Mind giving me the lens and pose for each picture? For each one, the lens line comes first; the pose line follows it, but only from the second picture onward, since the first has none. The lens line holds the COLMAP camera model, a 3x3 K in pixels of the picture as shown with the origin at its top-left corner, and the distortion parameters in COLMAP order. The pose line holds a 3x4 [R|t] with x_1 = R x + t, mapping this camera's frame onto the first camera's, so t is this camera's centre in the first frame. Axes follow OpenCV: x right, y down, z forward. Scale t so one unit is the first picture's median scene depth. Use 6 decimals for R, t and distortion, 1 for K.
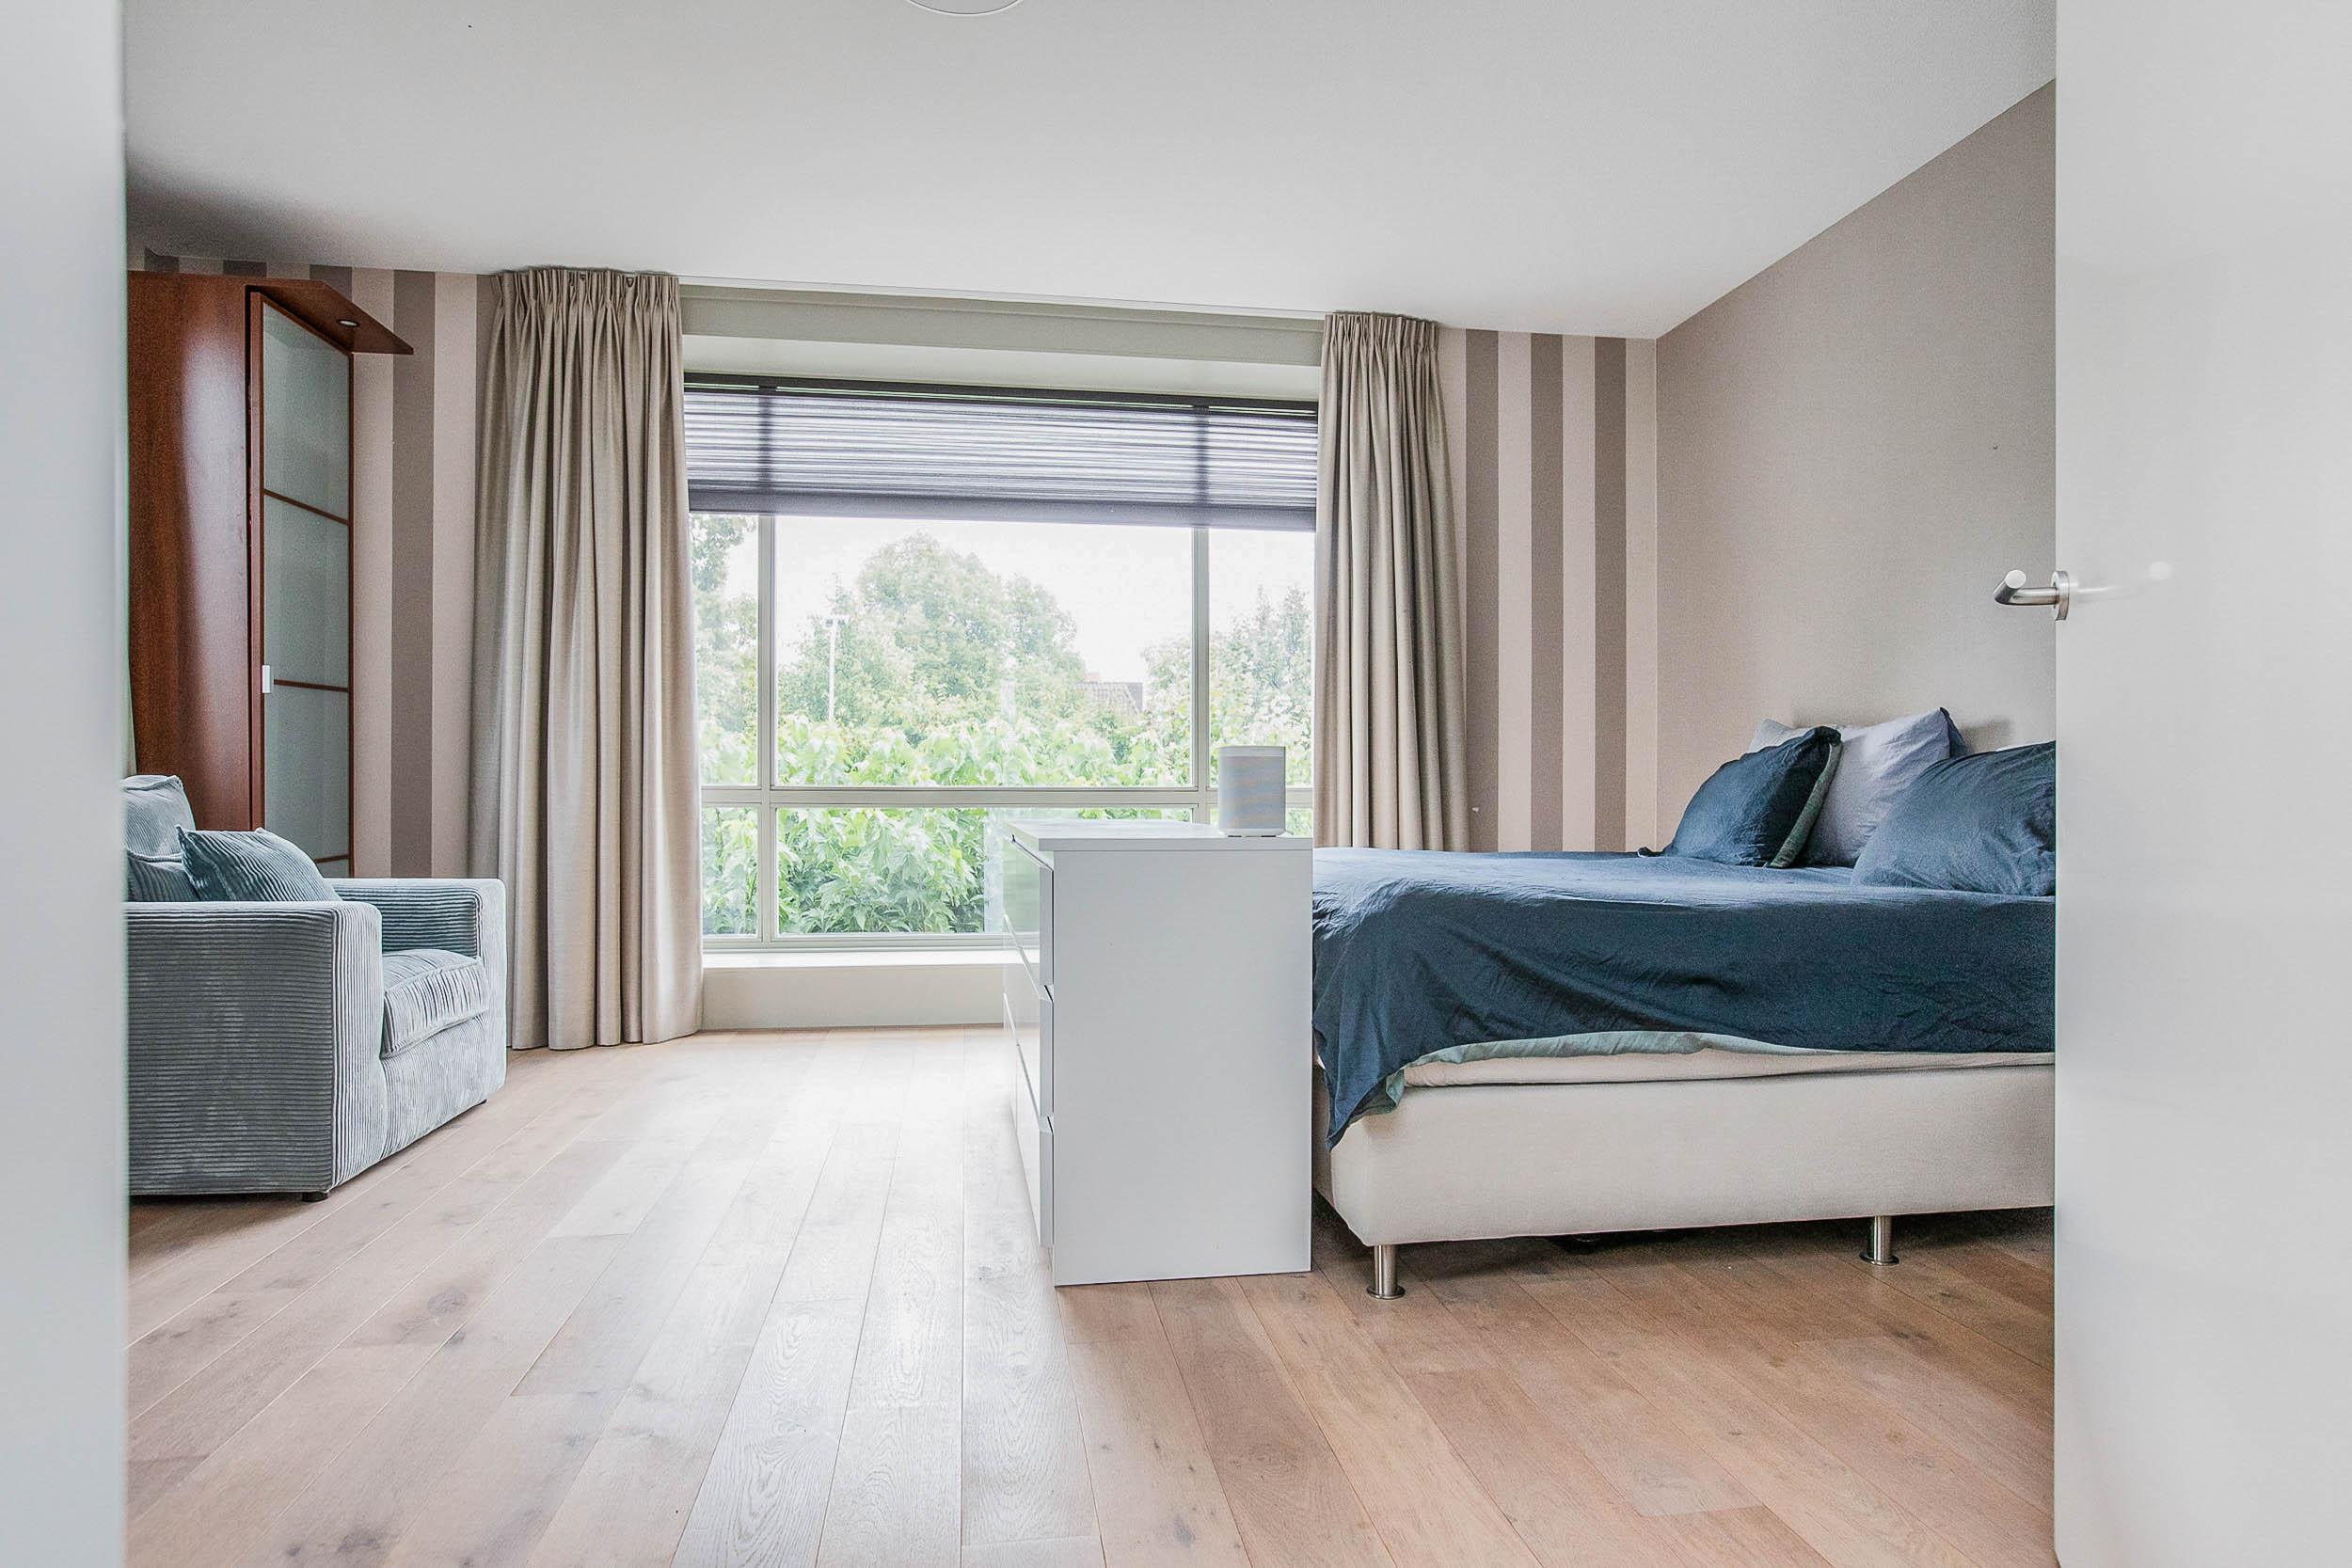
lens RADIAL K [[1357.1, 0, 1176.0], [0, 1357.1, 784.0], [0, 0, 1]] dist [-0.001492, 0.000626]
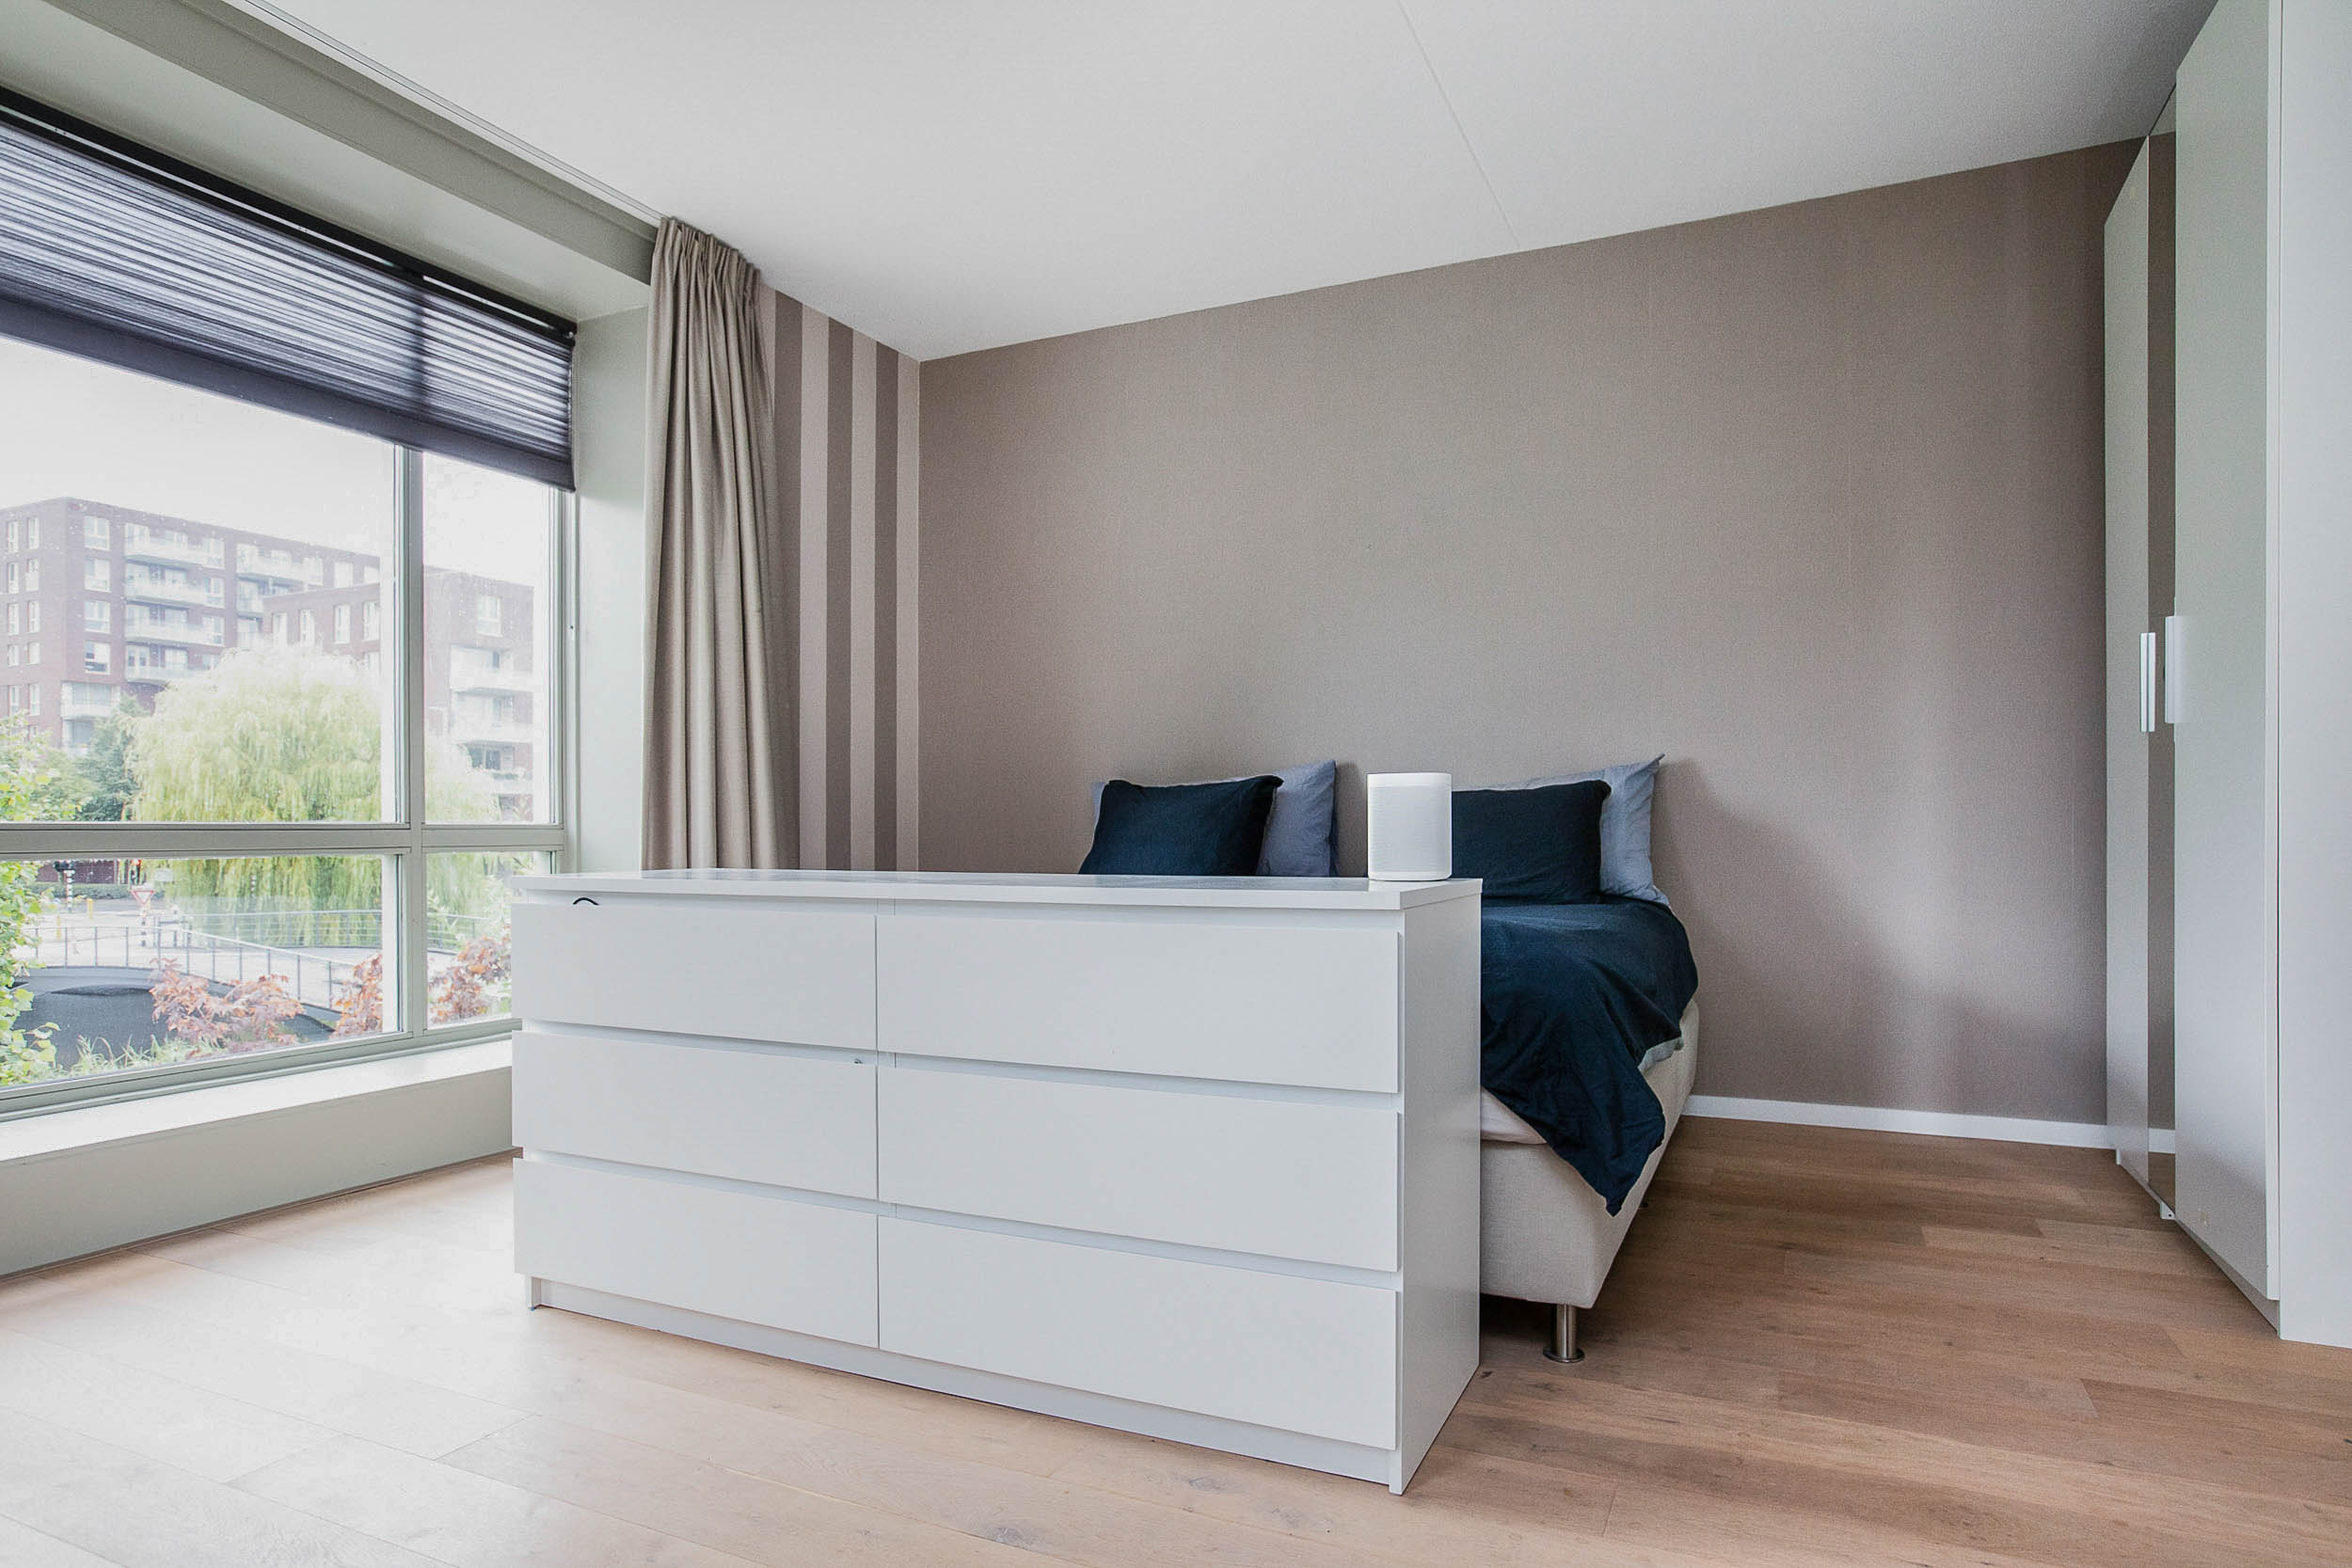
lens RADIAL K [[1344.8, 0, 1172.6], [0, 1344.8, 827.9], [0, 0, 1]] dist [-0.013780, 0.000038]
pose [[0.566189, -0.004746, 0.824262, -0.357648], [-0.002562, 0.999968, 0.007517, -0.001415], [-0.824271, -0.006368, 0.566159, 0.319251]]
